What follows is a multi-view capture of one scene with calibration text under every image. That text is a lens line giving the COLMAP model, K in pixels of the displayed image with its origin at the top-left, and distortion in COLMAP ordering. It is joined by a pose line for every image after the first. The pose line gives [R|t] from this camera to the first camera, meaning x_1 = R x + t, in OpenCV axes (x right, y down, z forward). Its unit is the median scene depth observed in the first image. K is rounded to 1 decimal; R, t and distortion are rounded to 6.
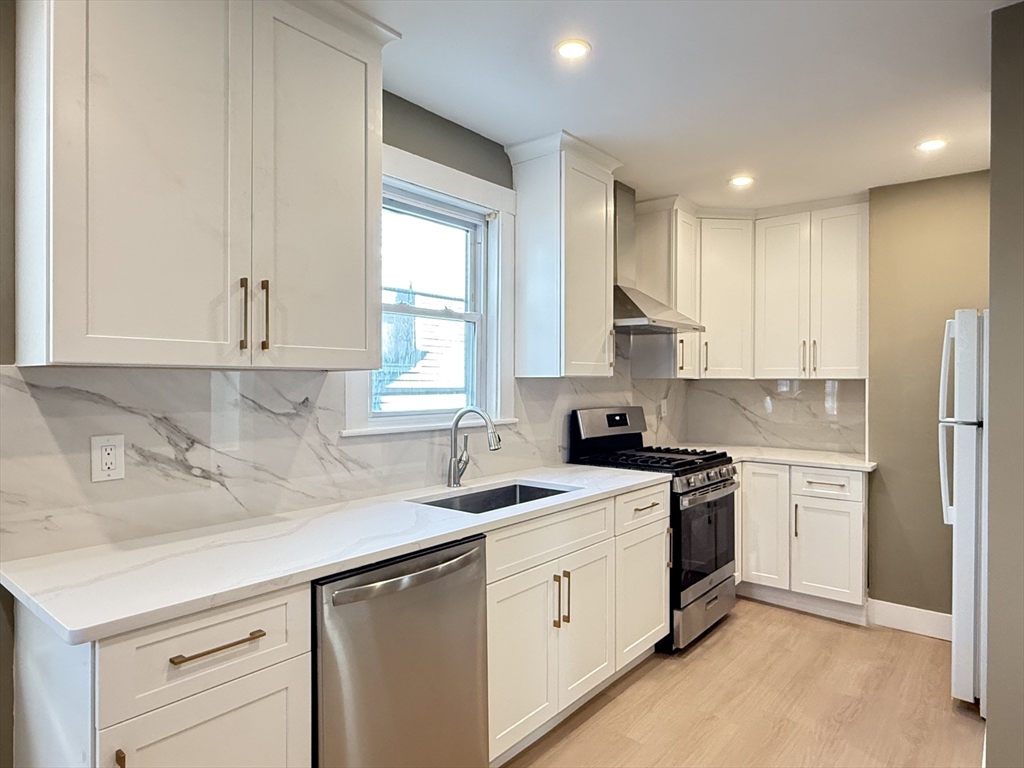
lens RADIAL K [[607.3, 0, 505.6], [0, 607.3, 383.4], [0, 0, 1]] dist [0.005960, -0.000474]
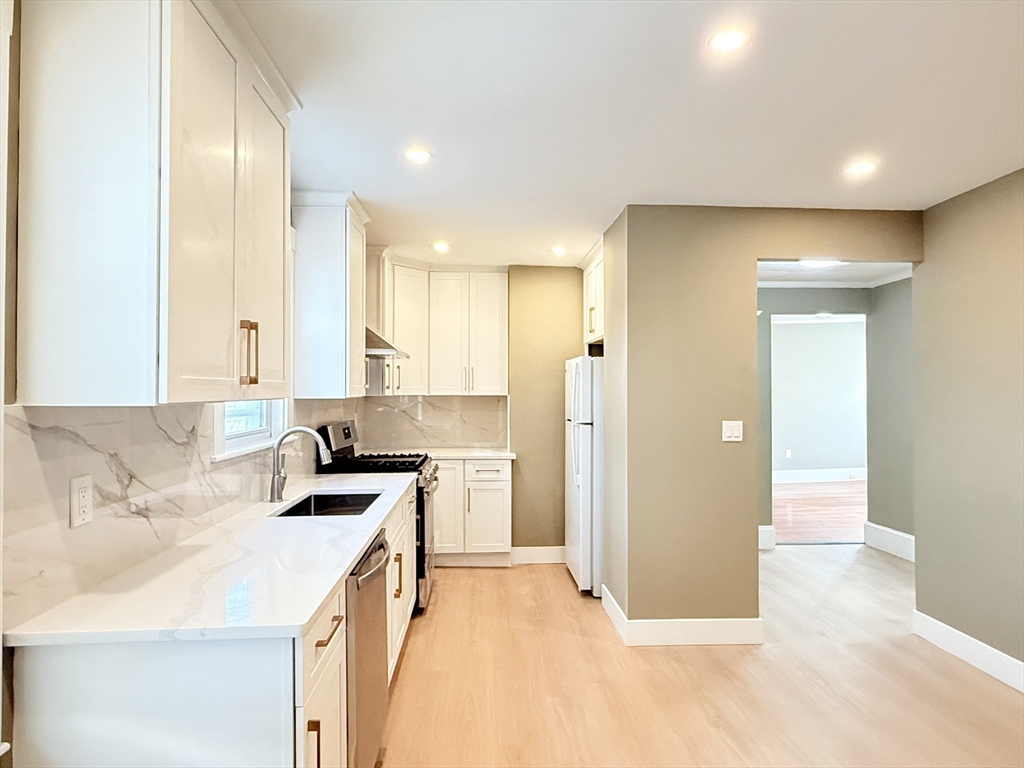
lens RADIAL K [[607.3, 0, 505.6], [0, 607.3, 383.4], [0, 0, 1]] dist [0.005960, -0.000474]
pose [[0.735162, 0.003731, 0.677881, -0.405009], [0.004495, 0.999936, -0.010378, -0.021980], [-0.677877, 0.010677, 0.735098, -0.060193]]
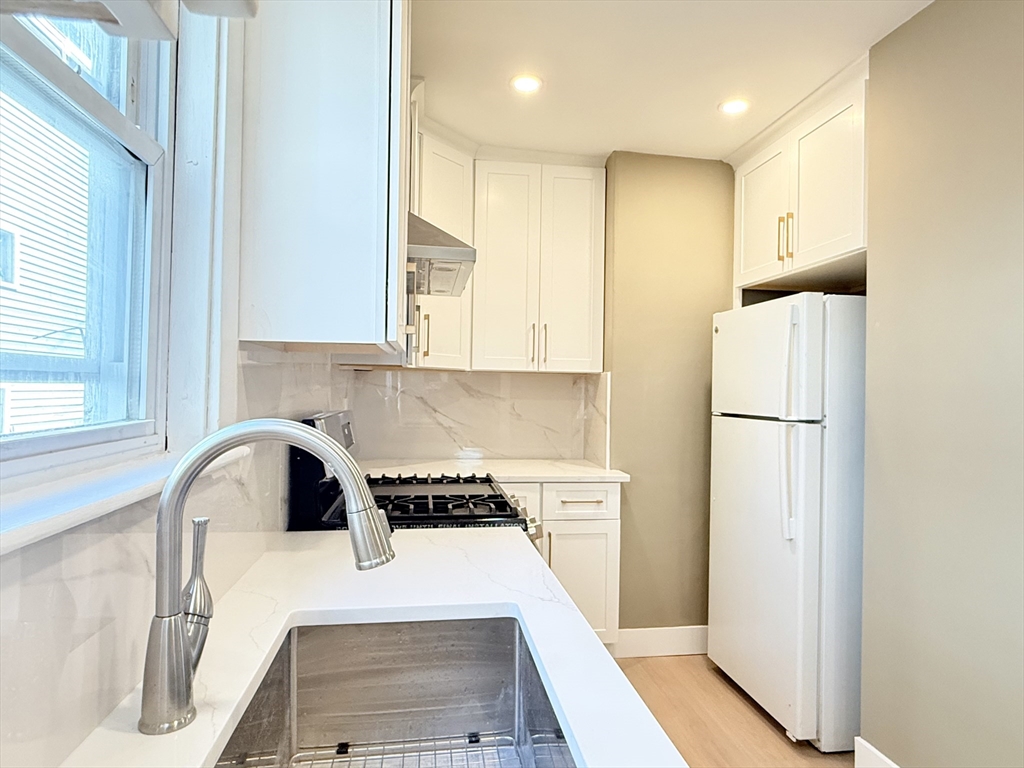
lens RADIAL K [[607.3, 0, 505.6], [0, 607.3, 383.4], [0, 0, 1]] dist [0.005960, -0.000474]
pose [[0.667408, 0.013585, 0.744568, -0.143637], [-0.011876, 0.999901, -0.007598, 0.016713], [-0.744597, -0.003771, 0.667503, 0.556635]]
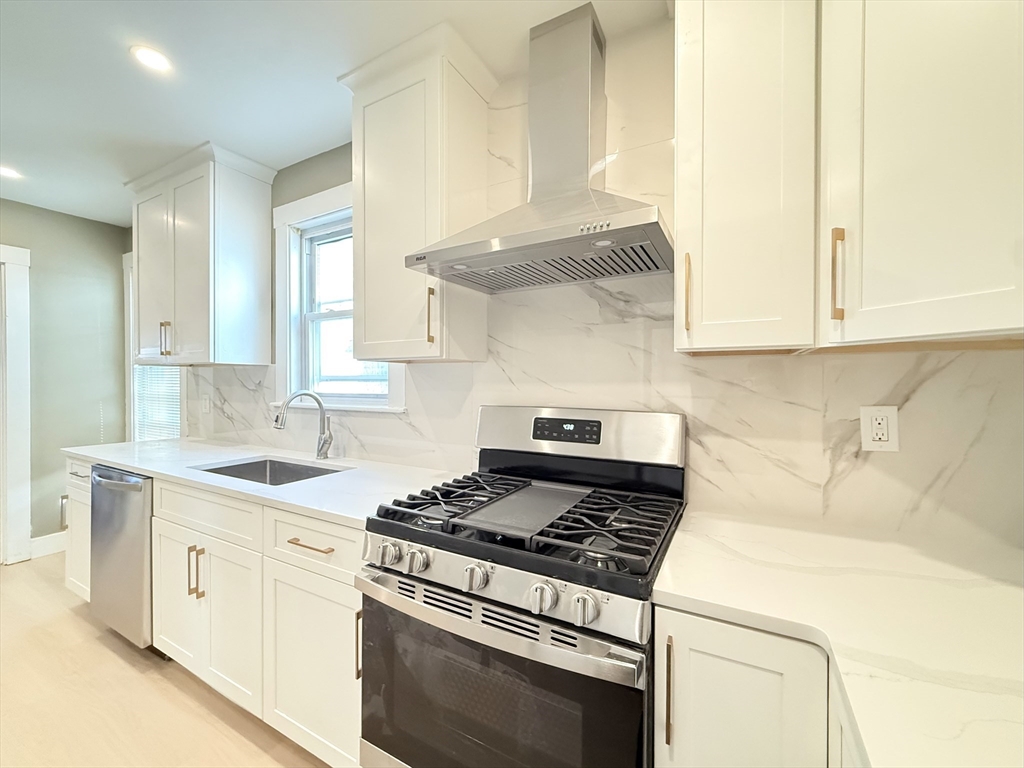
lens RADIAL K [[419.6, 0, 512.0], [0, 419.6, 384.0], [0, 0, 1]] dist [-0.000447, 0.000196]
pose [[0.196834, 0.006097, -0.980418, 0.611250], [-0.003714, 0.999978, 0.005473, 0.015073], [0.980430, 0.002564, 0.196852, 0.933621]]
